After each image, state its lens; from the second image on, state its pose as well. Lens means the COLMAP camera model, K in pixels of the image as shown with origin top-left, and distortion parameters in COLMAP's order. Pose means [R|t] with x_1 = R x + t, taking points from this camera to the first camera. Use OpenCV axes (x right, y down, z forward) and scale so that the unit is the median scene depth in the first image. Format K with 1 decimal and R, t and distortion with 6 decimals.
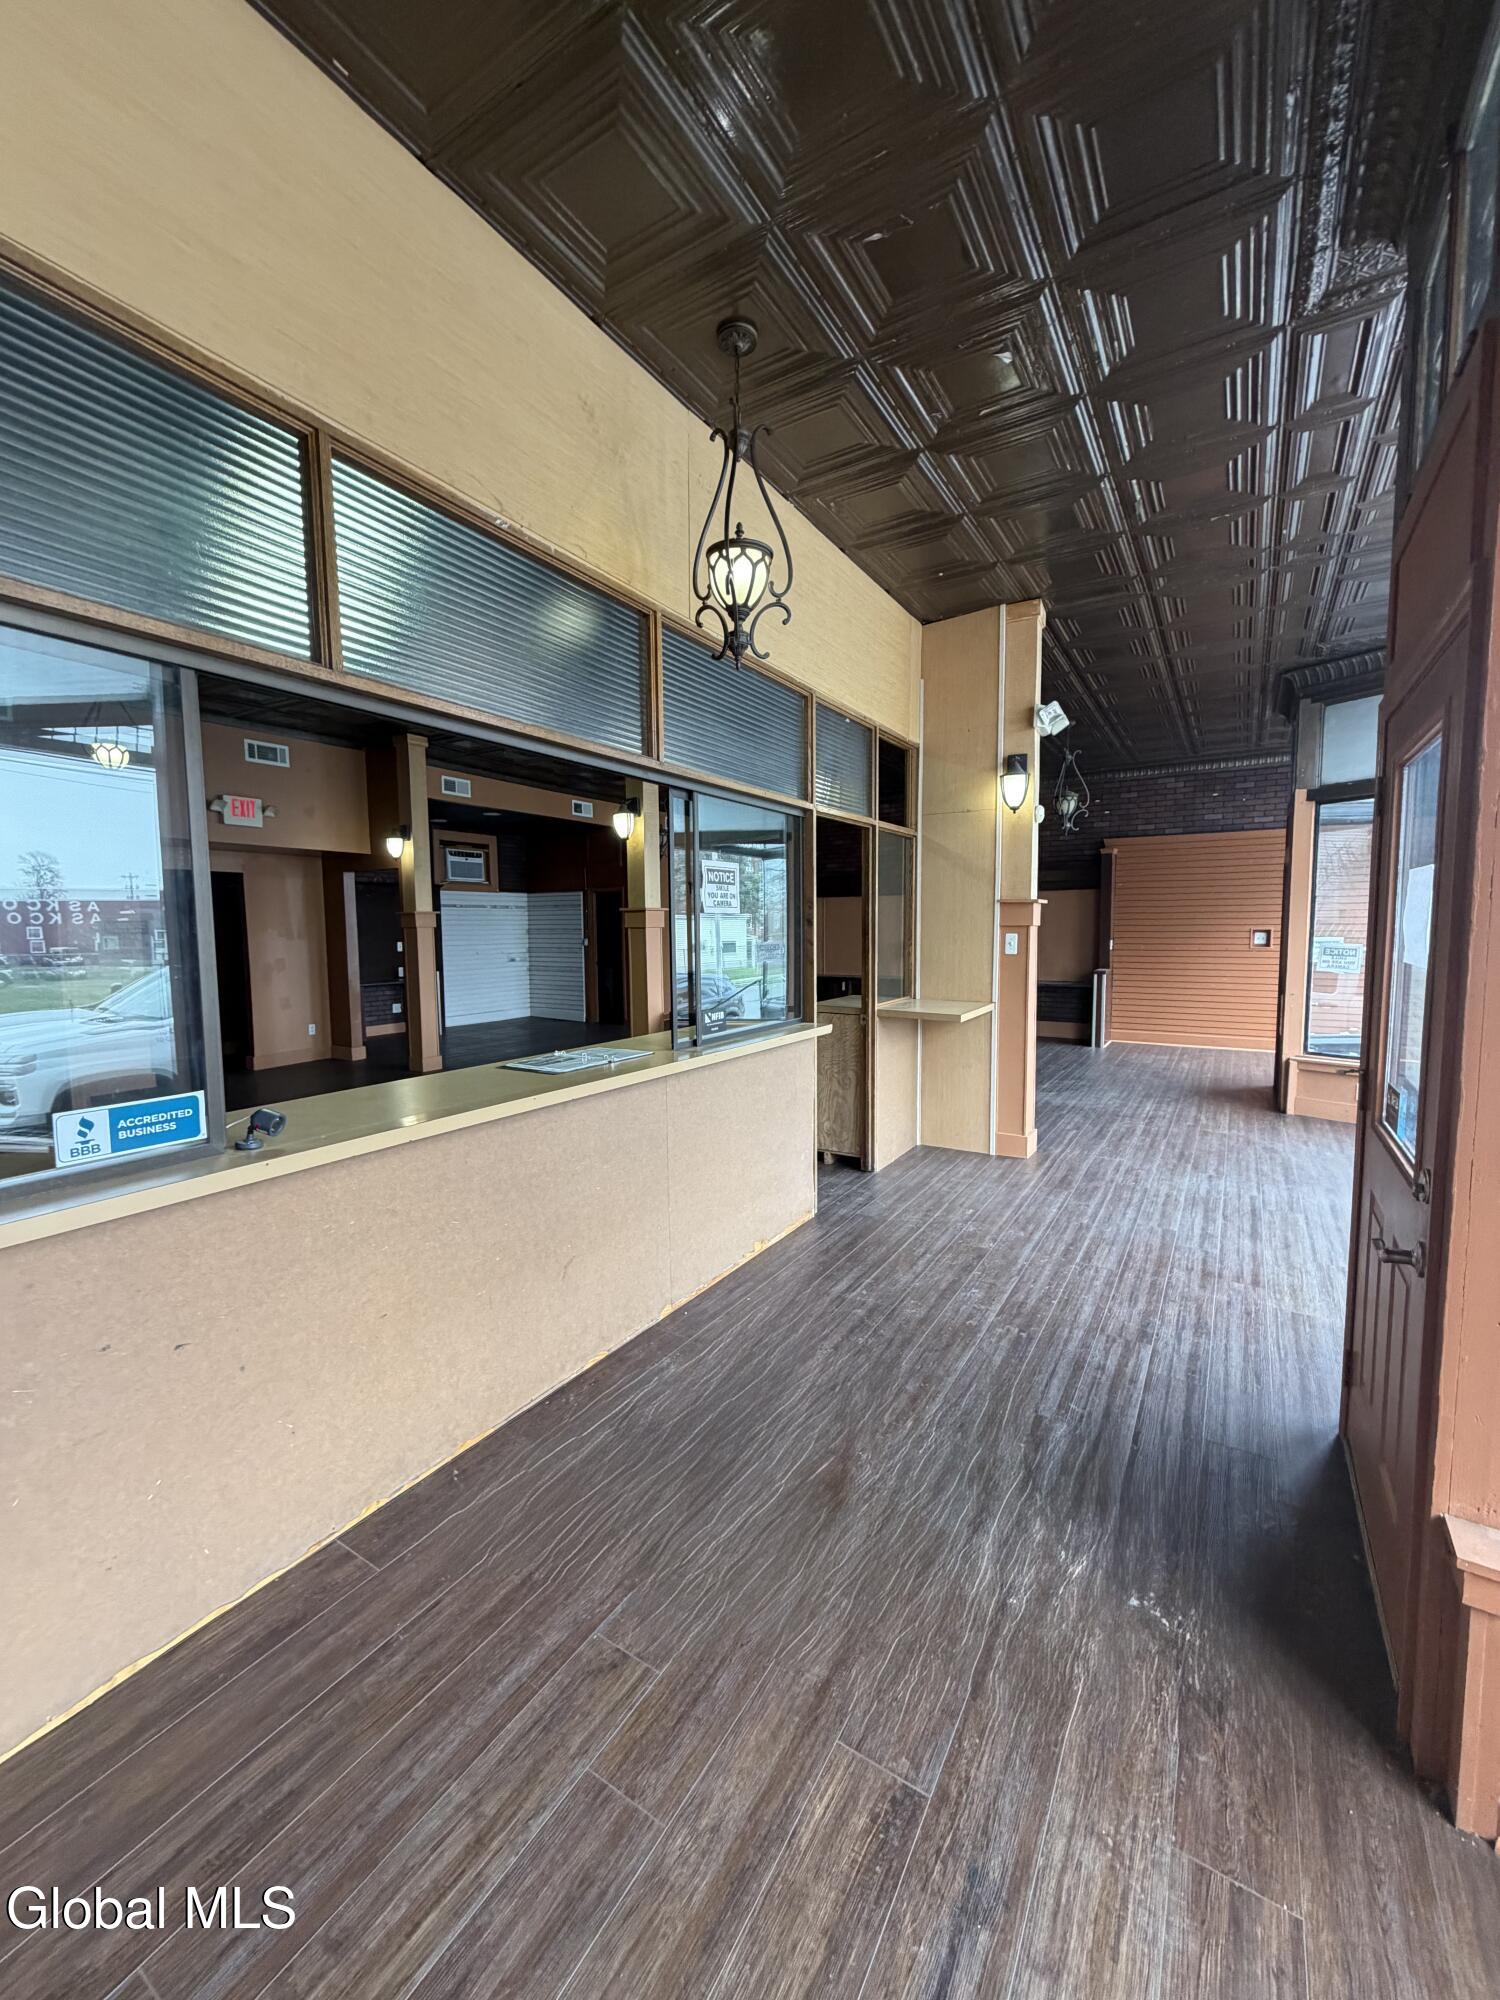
lens RADIAL K [[794.3, 0, 747.3], [0, 794.3, 997.7], [0, 0, 1]] dist [0.003546, 0.000316]
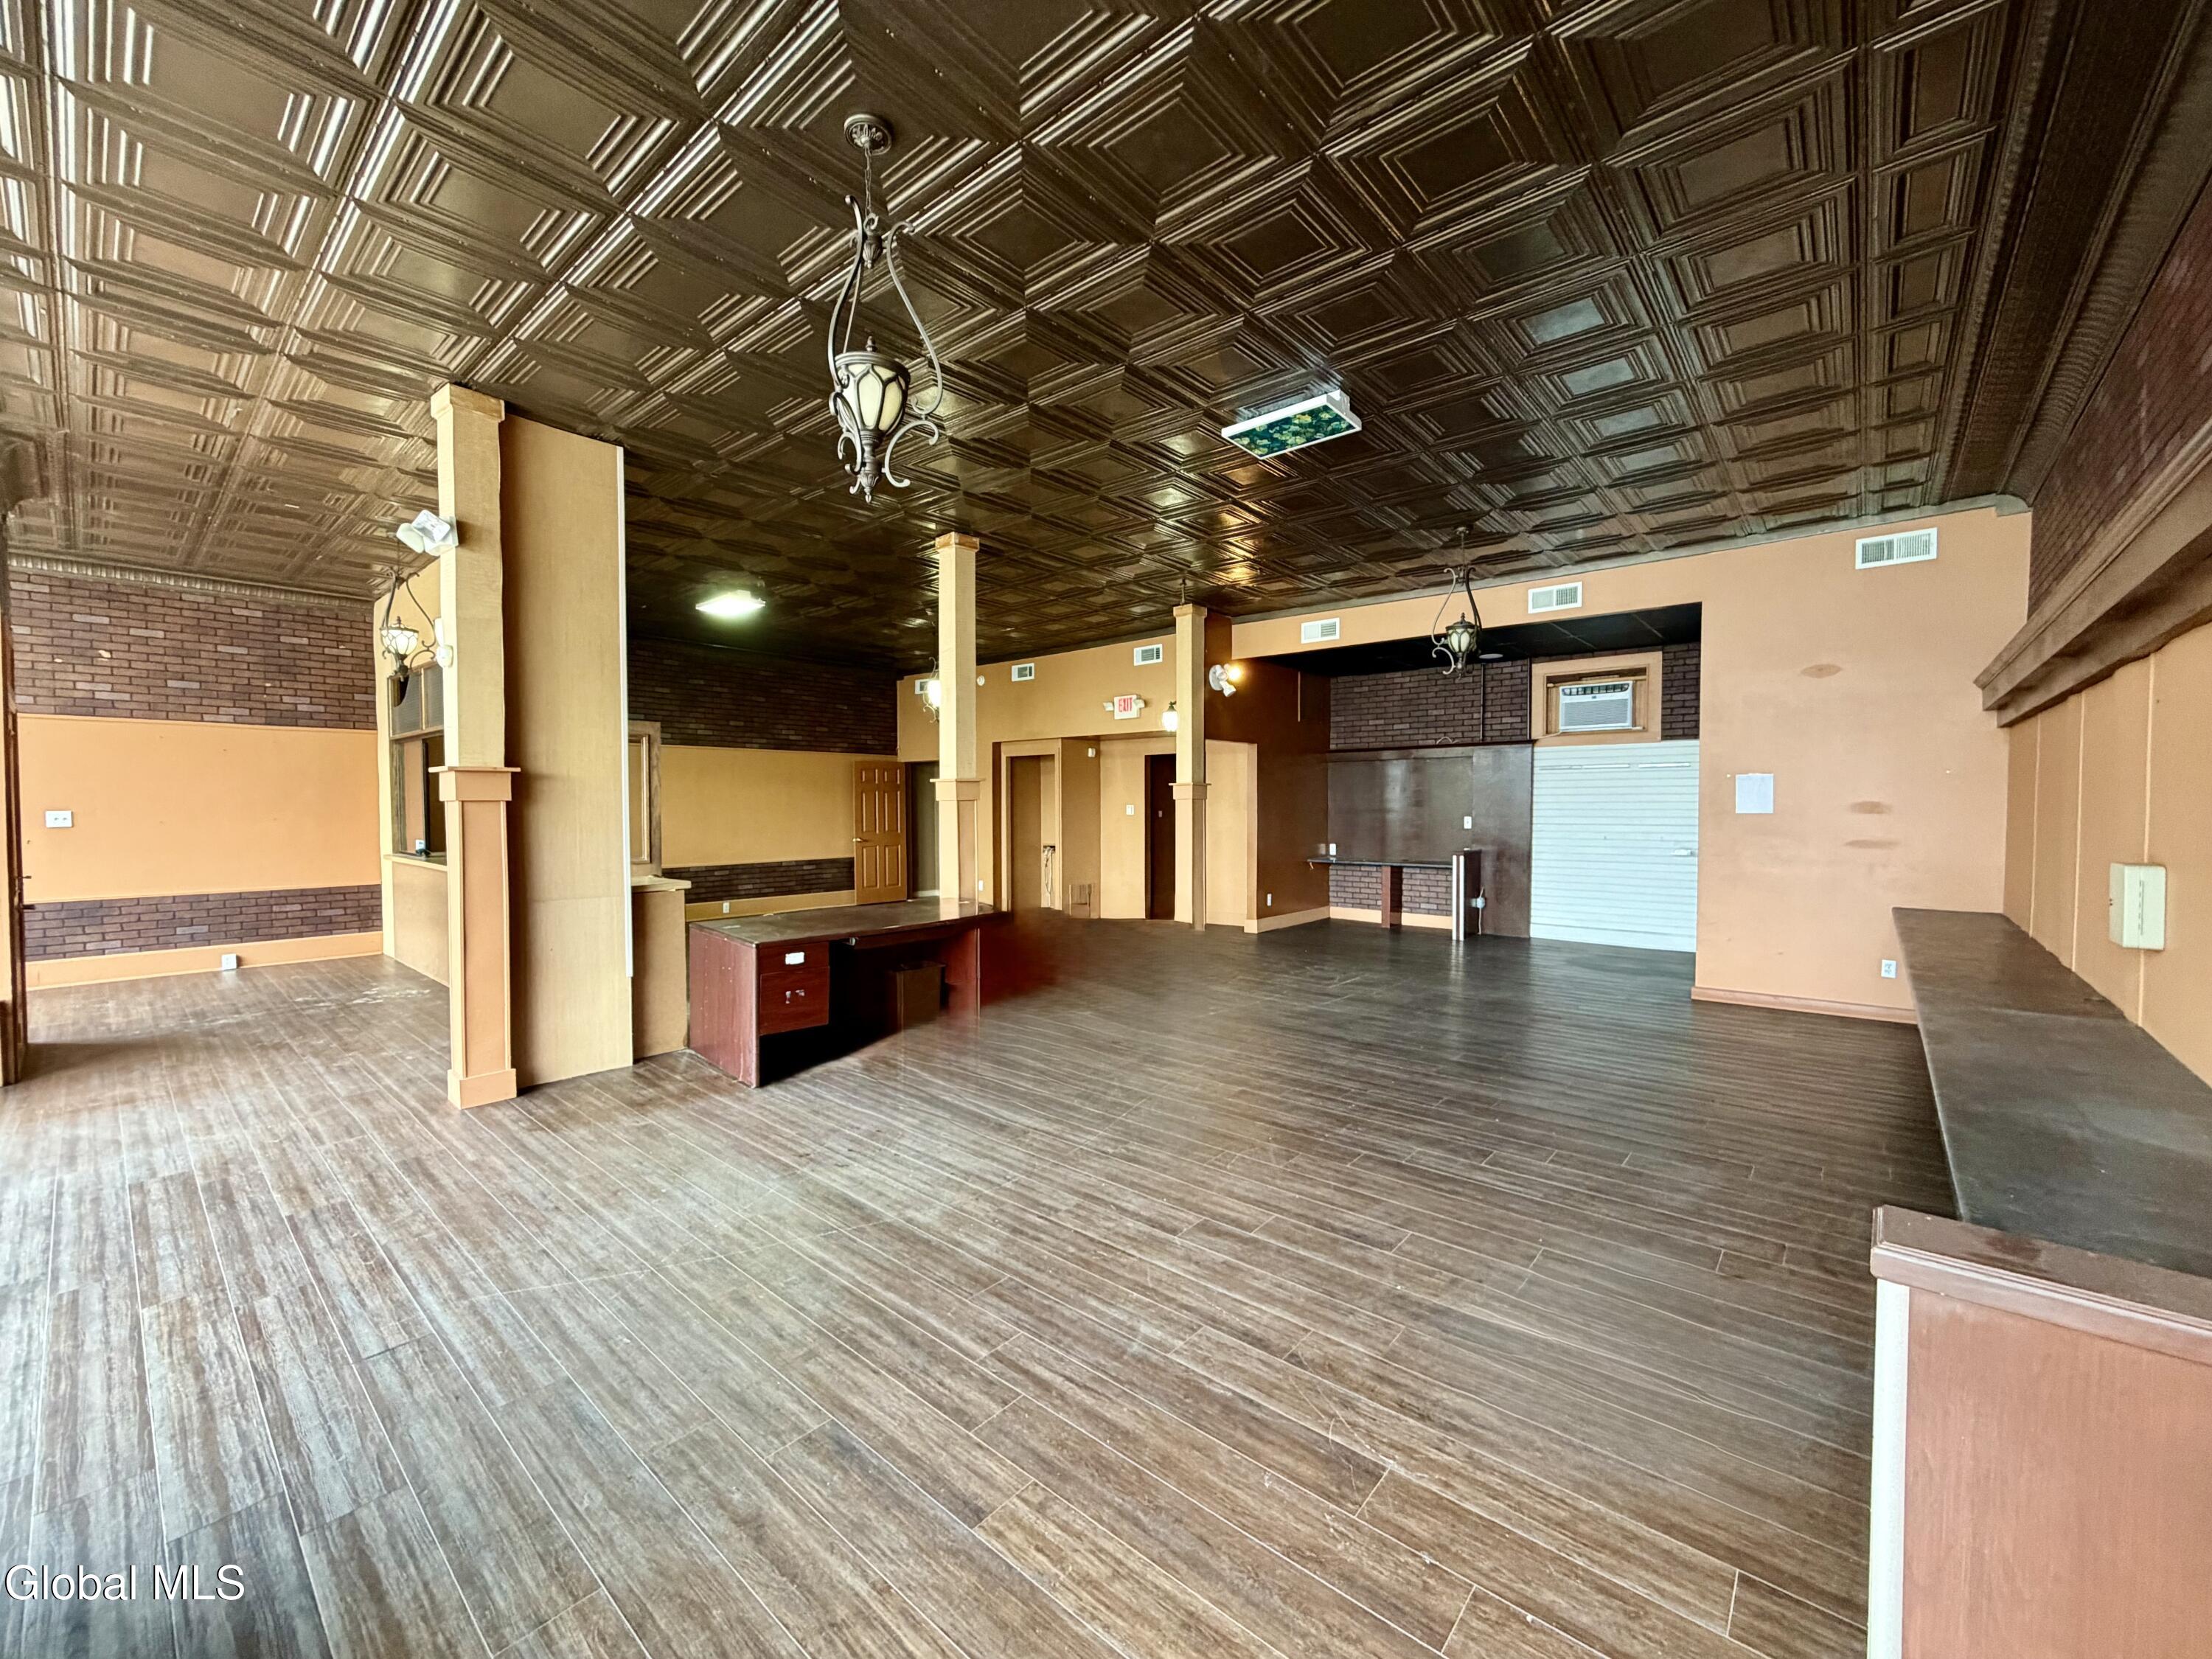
lens RADIAL K [[878.5, 0, 1101.2], [0, 878.5, 833.9], [0, 0, 1]] dist [0.003546, 0.000316]
pose [[-0.160402, 0.041945, -0.986160, 1.095612], [-0.085077, 0.994791, 0.056150, -0.159381], [0.983378, 0.092906, -0.155998, 1.747518]]
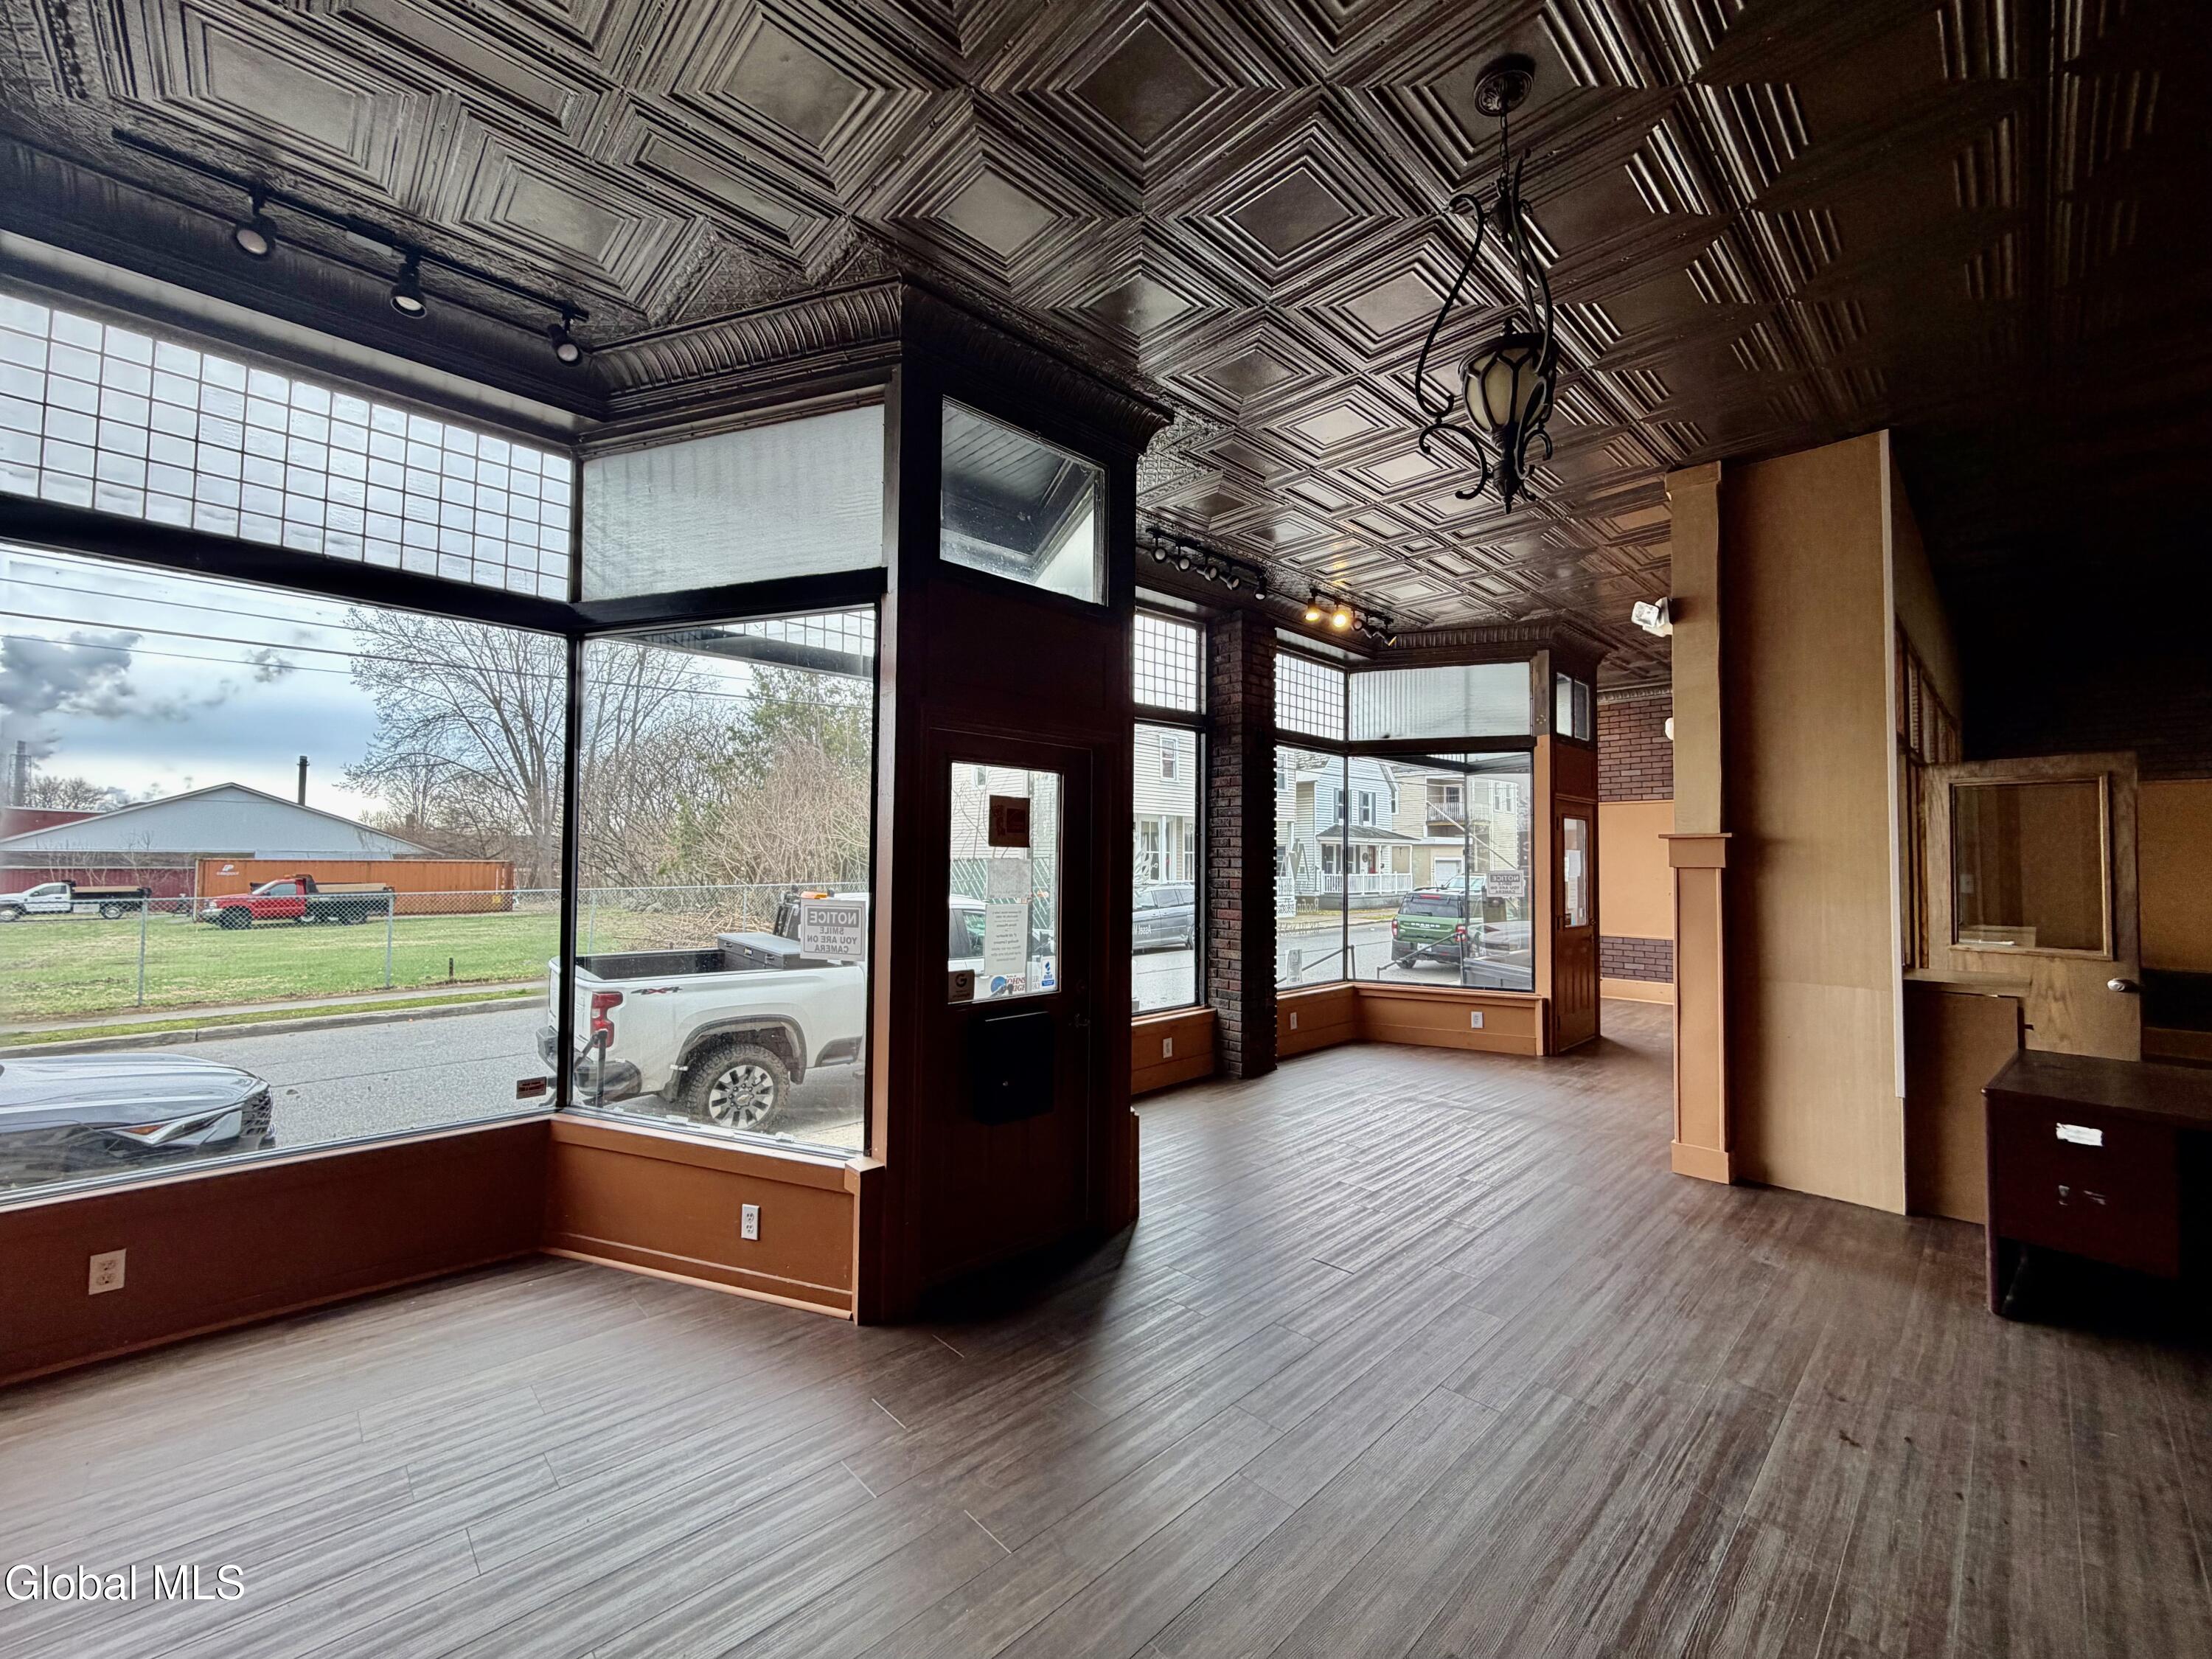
lens RADIAL K [[878.5, 0, 1106.3], [0, 878.5, 828.2], [0, 0, 1]] dist [0.003546, 0.000316]
pose [[-0.965655, 0.011402, 0.259577, 0.673259], [0.023319, 0.998808, 0.042874, -0.180100], [-0.258779, 0.047454, -0.964770, 1.989969]]
